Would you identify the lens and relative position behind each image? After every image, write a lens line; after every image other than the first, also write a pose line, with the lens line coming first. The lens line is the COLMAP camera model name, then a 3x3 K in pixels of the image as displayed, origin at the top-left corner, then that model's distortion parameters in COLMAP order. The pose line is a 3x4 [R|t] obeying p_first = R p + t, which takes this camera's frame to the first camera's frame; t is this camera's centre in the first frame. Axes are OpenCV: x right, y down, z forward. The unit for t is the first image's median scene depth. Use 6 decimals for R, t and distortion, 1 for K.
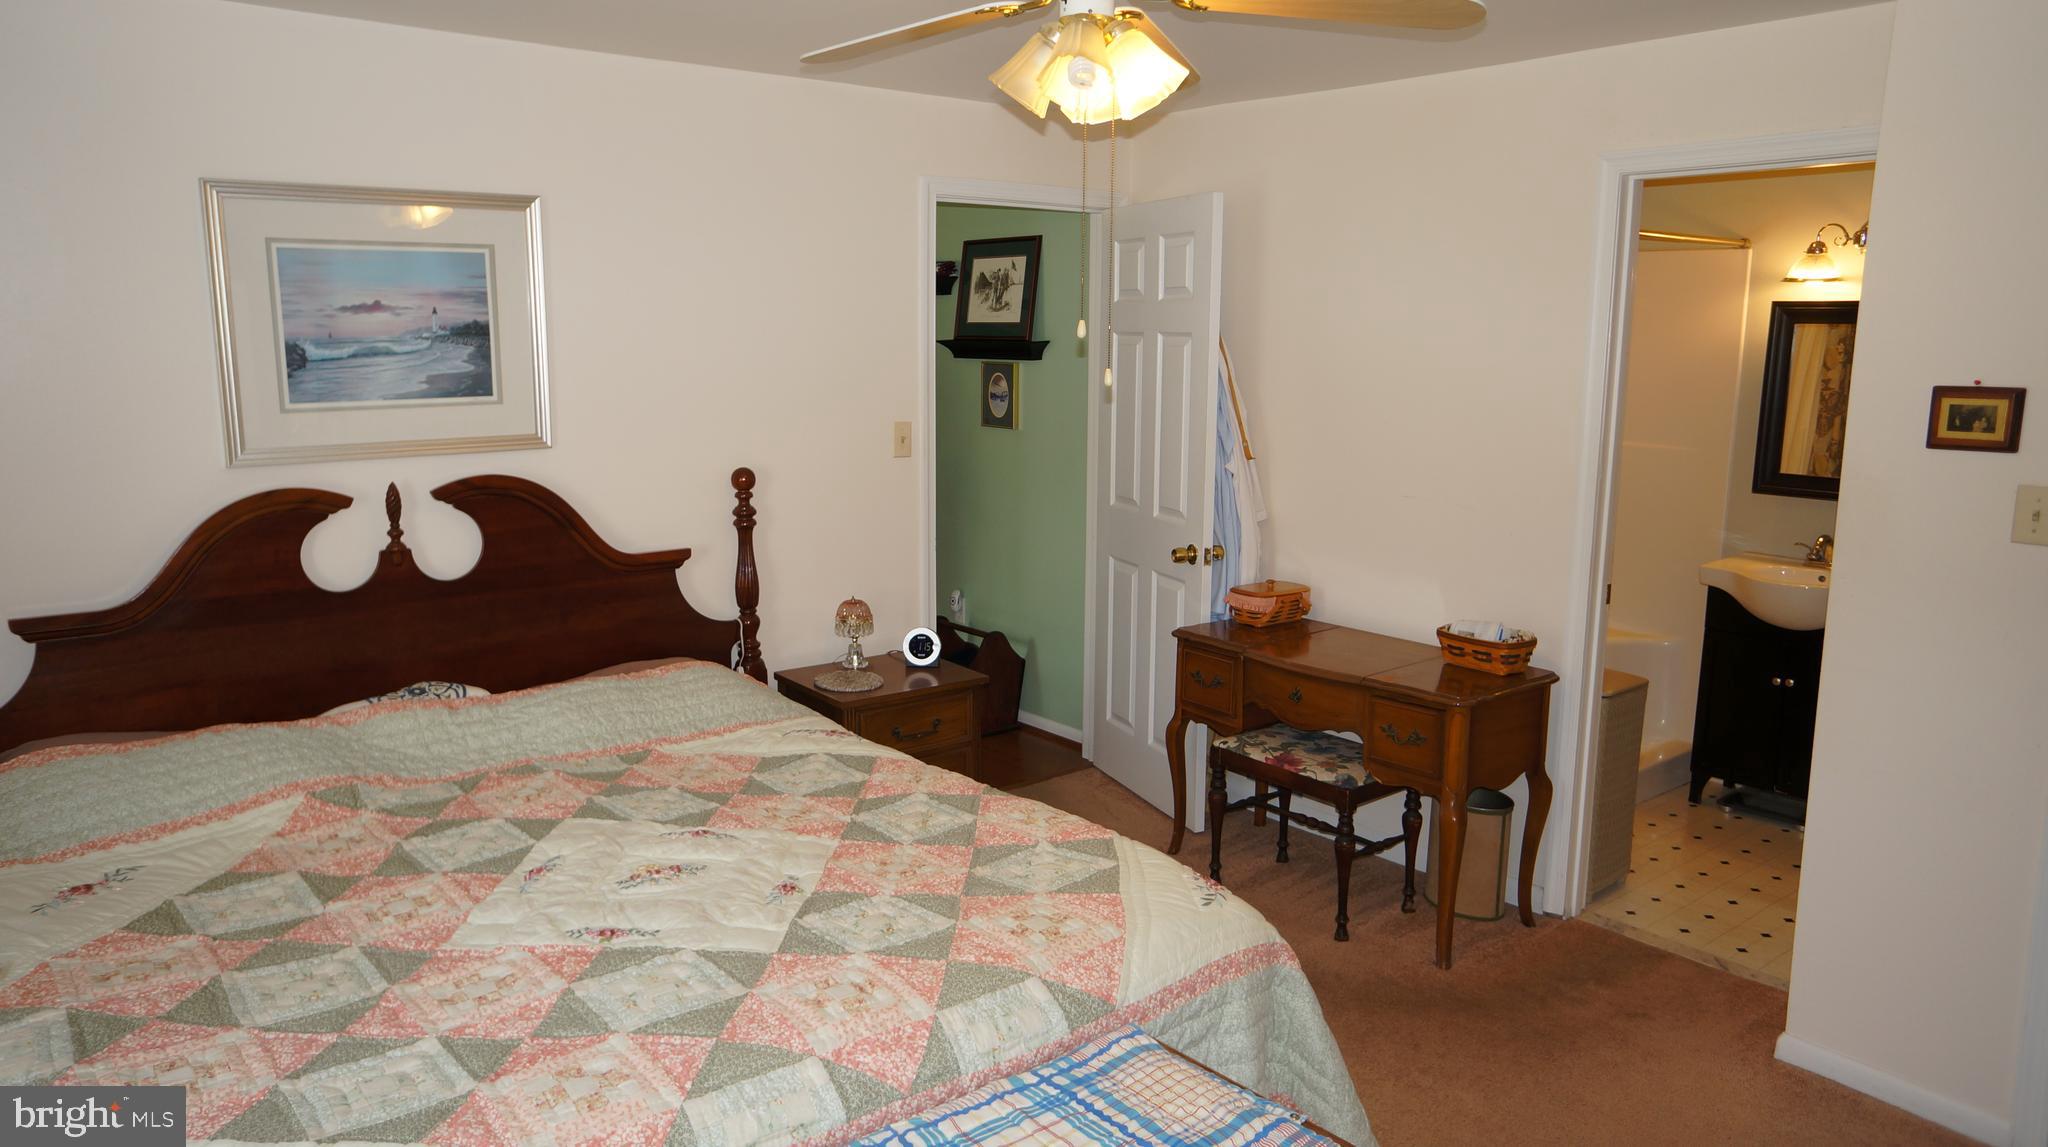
lens RADIAL K [[1368.3, 0, 1010.8], [0, 1368.3, 563.6], [0, 0, 1]] dist [-0.083764, 0.089143]
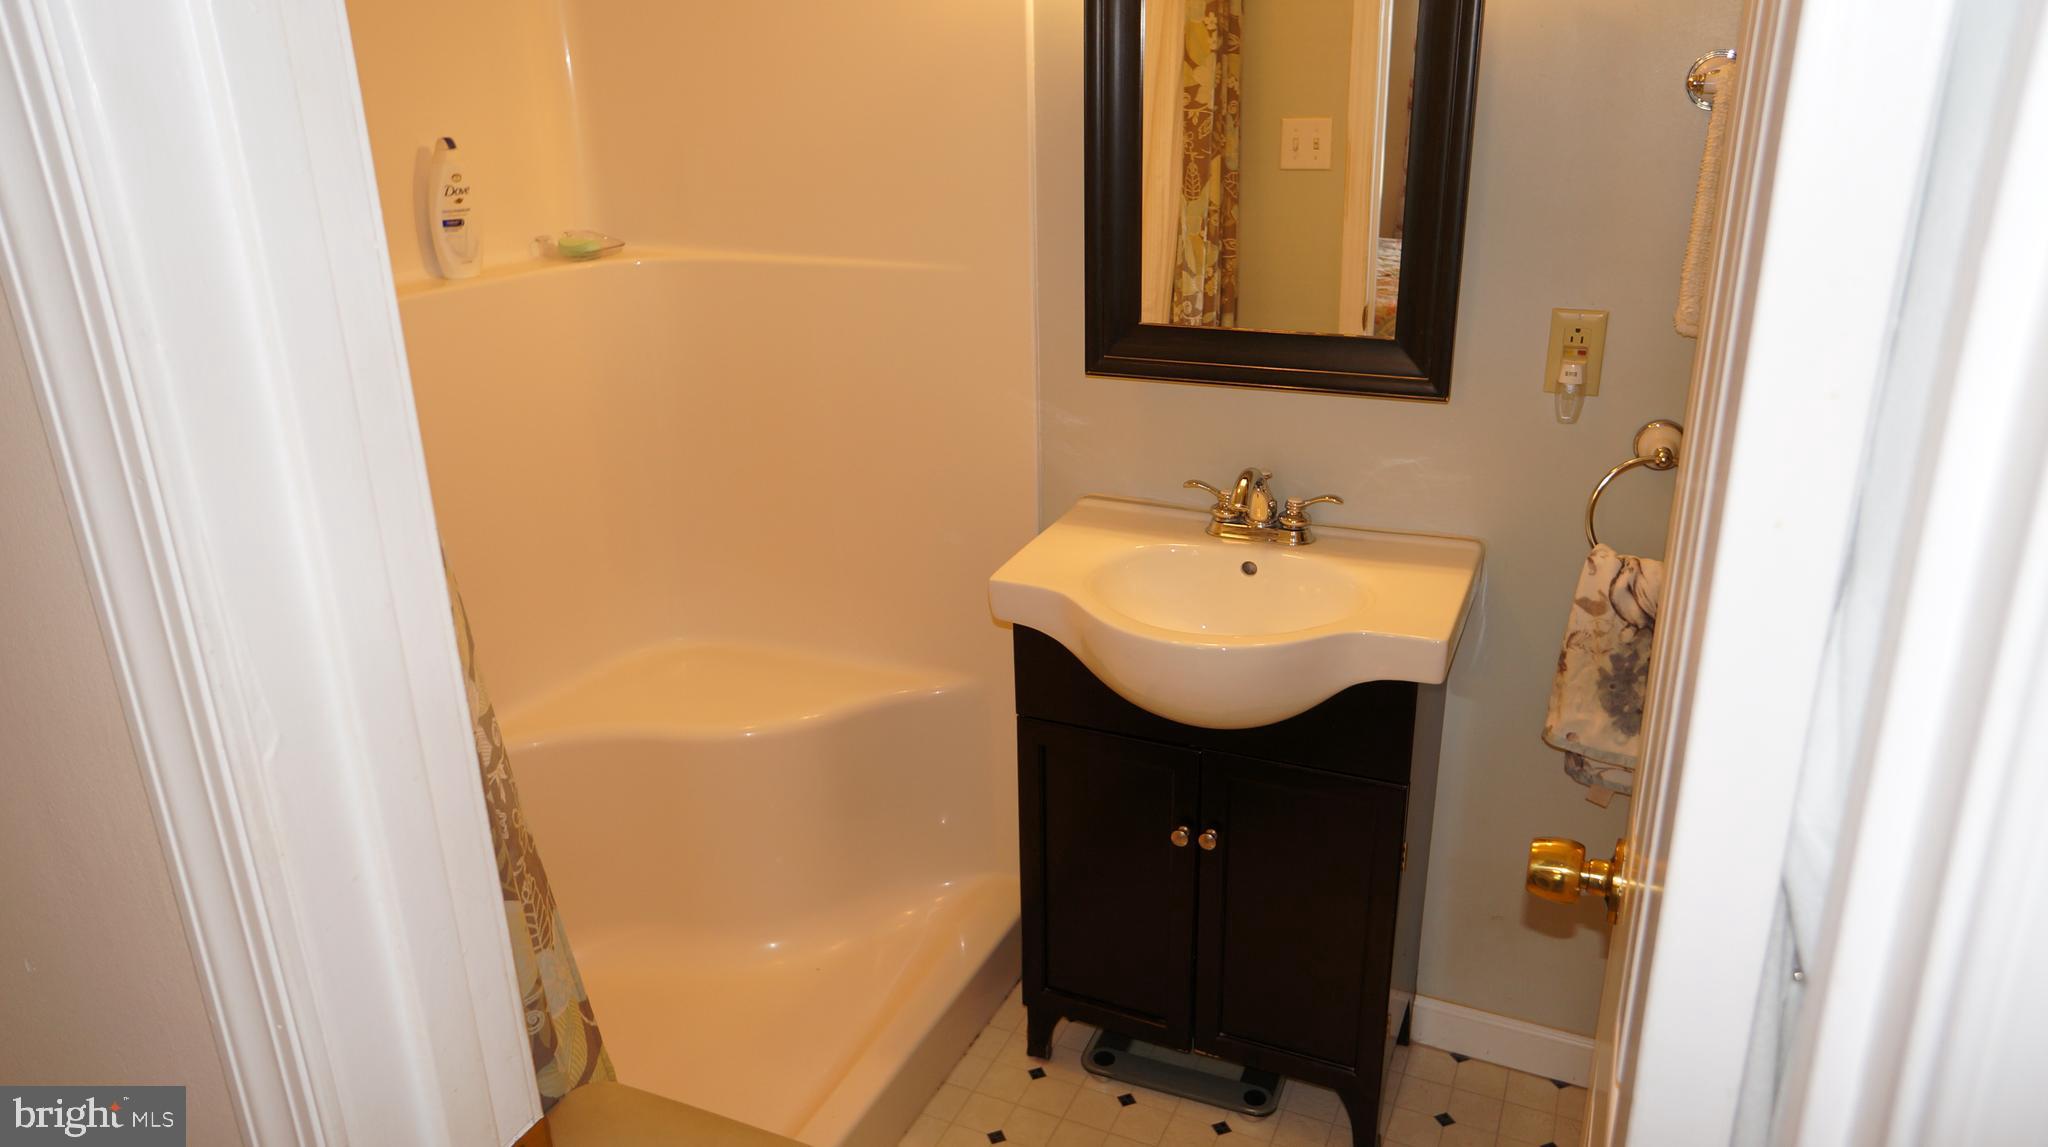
lens RADIAL K [[1368.3, 0, 1010.8], [0, 1368.3, 563.6], [0, 0, 1]] dist [-0.083764, 0.089143]
pose [[0.896249, -0.188190, 0.401649, 0.331685], [0.106514, 0.970349, 0.216973, -0.087263], [-0.430572, -0.151681, 0.889720, 0.592305]]
